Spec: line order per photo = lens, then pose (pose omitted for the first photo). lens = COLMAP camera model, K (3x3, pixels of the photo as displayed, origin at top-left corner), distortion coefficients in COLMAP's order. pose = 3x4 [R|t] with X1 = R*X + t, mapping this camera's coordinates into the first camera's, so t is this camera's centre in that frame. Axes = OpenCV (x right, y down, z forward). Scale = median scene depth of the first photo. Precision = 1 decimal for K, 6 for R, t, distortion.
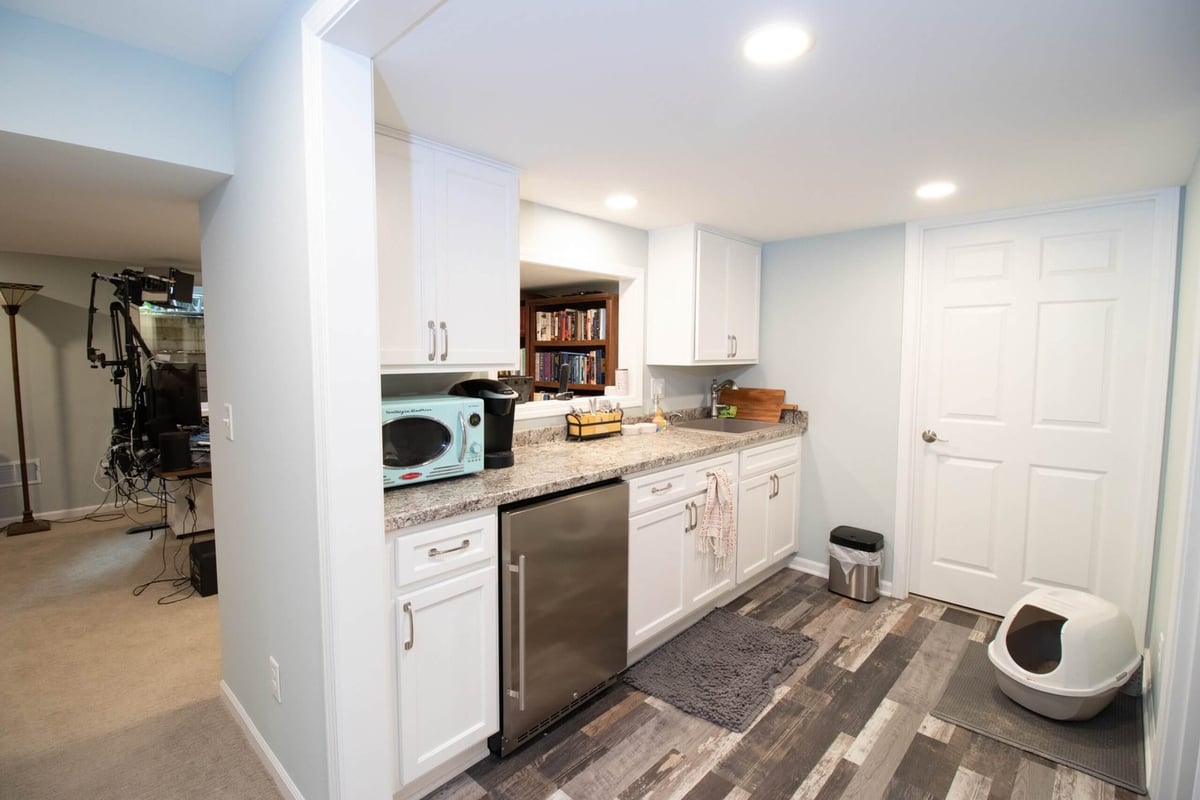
lens RADIAL K [[554.7, 0, 591.3], [0, 554.7, 394.5], [0, 0, 1]] dist [0.001002, -0.014089]
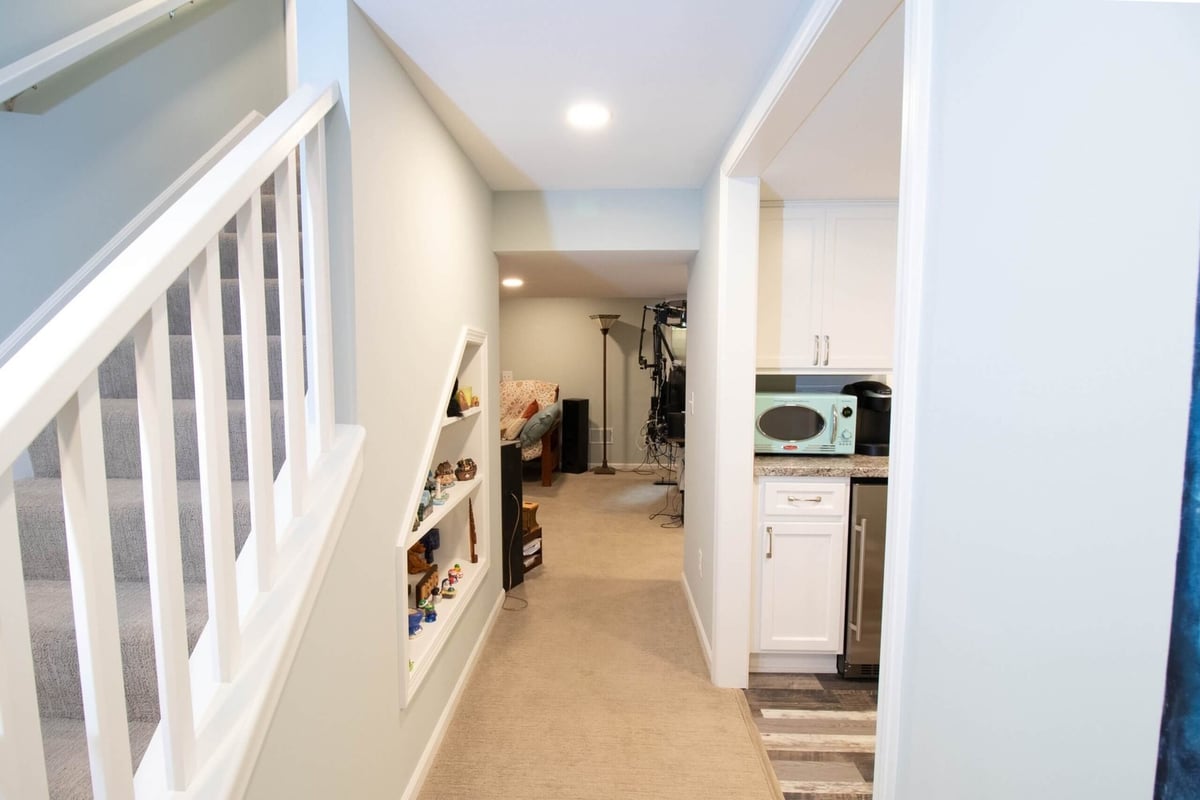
lens RADIAL K [[554.7, 0, 591.3], [0, 554.7, 394.5], [0, 0, 1]] dist [0.001002, -0.014089]
pose [[0.666067, 0.046520, -0.744440, 0.270899], [-0.054318, 0.998428, 0.013791, 0.015203], [0.743911, 0.031251, 0.667547, -0.224073]]
